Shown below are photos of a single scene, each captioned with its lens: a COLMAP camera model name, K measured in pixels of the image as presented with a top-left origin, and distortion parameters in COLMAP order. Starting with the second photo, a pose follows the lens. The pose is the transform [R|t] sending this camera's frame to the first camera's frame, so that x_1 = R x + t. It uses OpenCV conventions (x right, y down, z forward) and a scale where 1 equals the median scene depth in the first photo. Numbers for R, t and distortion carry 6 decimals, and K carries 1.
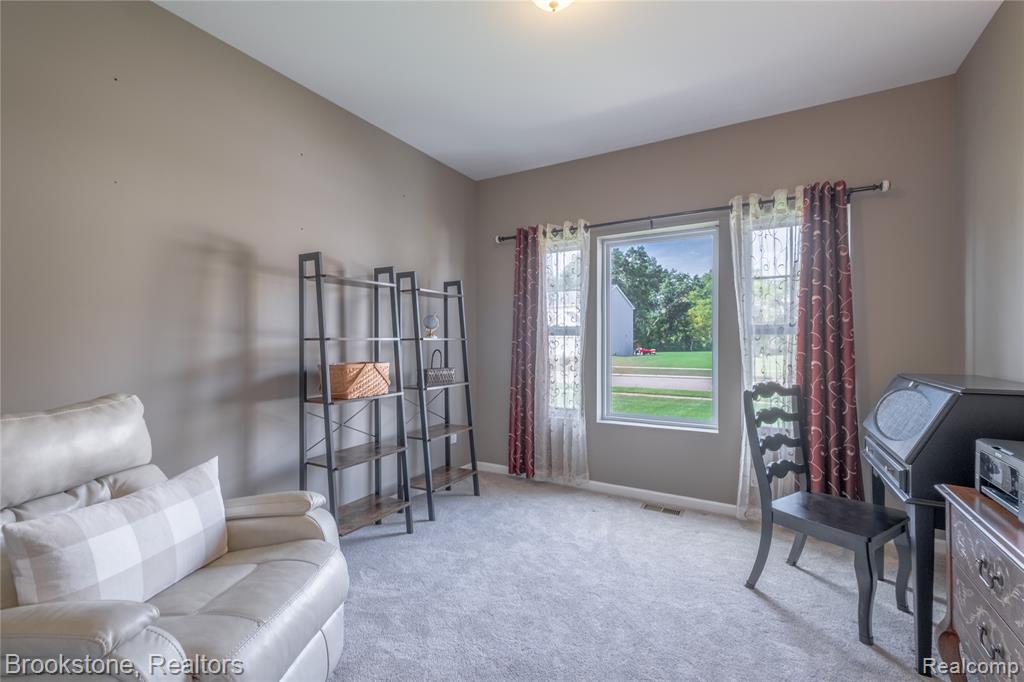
lens RADIAL K [[441.8, 0, 512.8], [0, 441.8, 343.6], [0, 0, 1]] dist [0.014328, -0.000767]
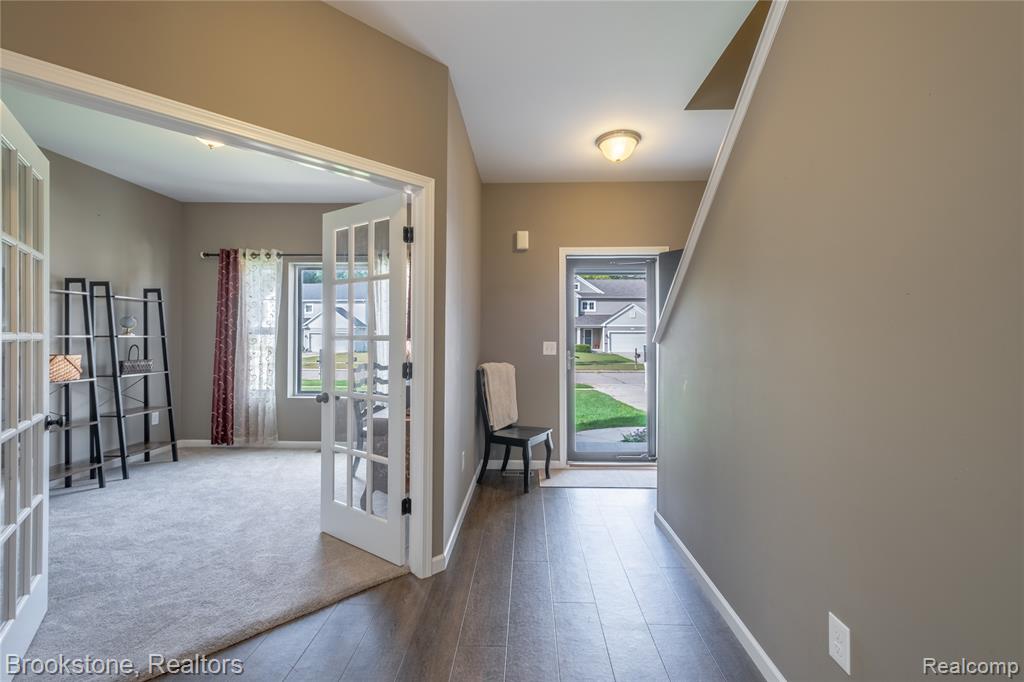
lens RADIAL K [[441.8, 0, 510.3], [0, 441.8, 340.6], [0, 0, 1]] dist [0.014328, -0.000767]
pose [[0.881890, 0.004356, 0.471435, 0.160299], [-0.005150, 0.999987, 0.000393, -0.004191], [-0.471427, -0.002775, 0.881901, -0.566375]]
